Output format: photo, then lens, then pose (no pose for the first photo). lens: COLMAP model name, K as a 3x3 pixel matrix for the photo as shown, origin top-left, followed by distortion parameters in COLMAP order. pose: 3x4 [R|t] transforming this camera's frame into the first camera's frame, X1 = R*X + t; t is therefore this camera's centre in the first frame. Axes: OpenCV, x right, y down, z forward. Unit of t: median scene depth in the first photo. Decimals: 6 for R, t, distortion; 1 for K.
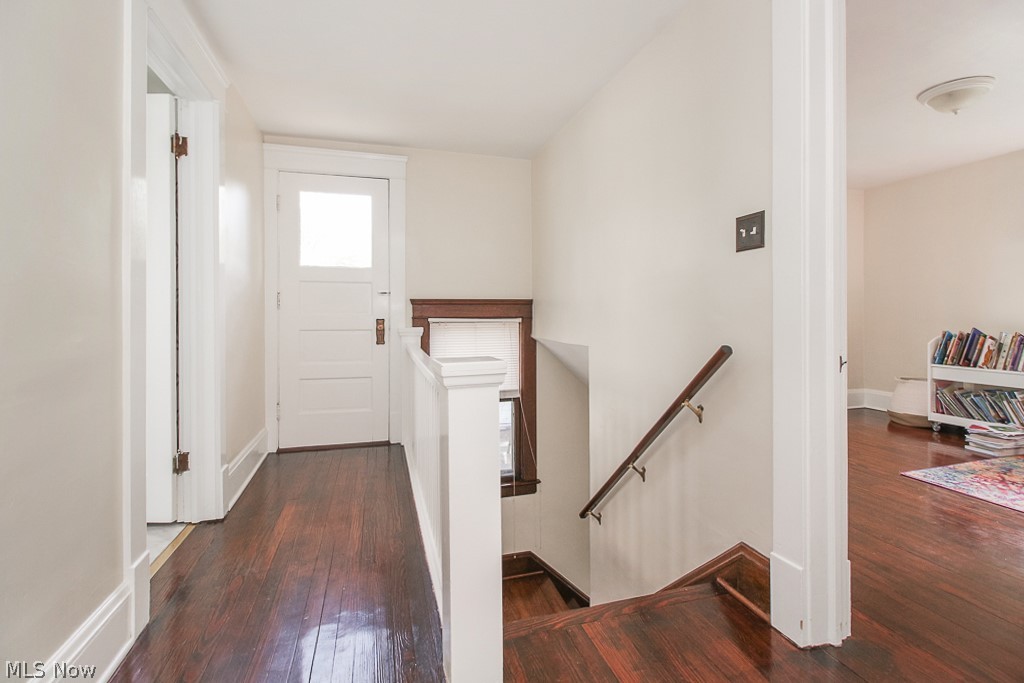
lens RADIAL K [[472.9, 0, 514.0], [0, 472.9, 316.0], [0, 0, 1]] dist [-0.011553, -0.003144]
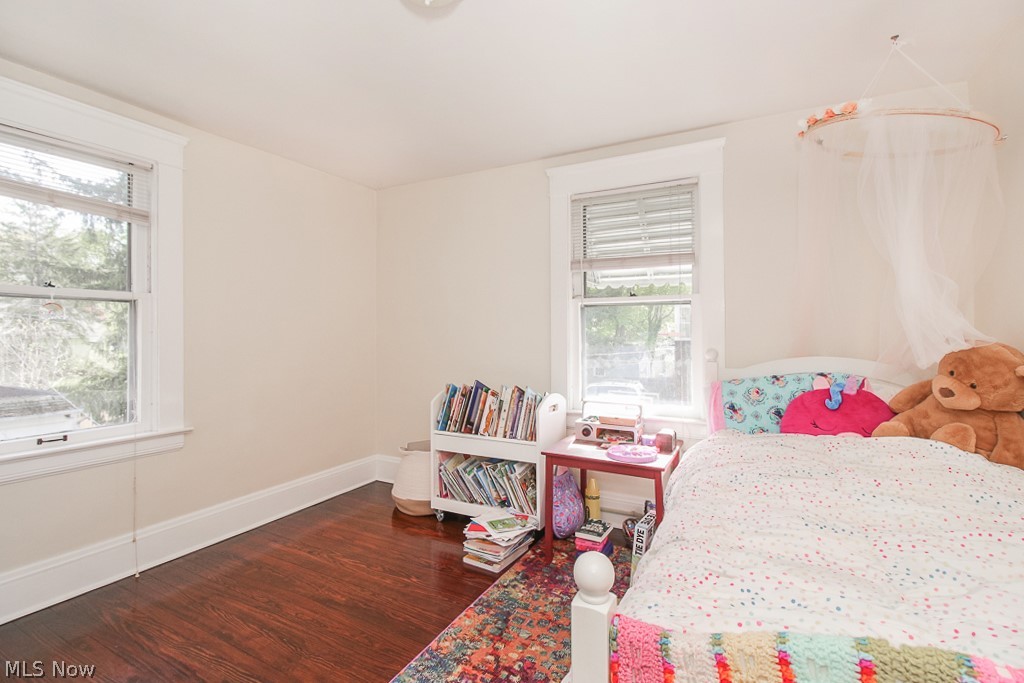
lens RADIAL K [[472.9, 0, 510.8], [0, 472.9, 337.1], [0, 0, 1]] dist [-0.011553, -0.003144]
pose [[0.692642, -0.005938, 0.721257, 0.467160], [0.004607, 0.999982, 0.003808, -0.049849], [-0.721266, 0.000685, 0.692657, 0.421356]]
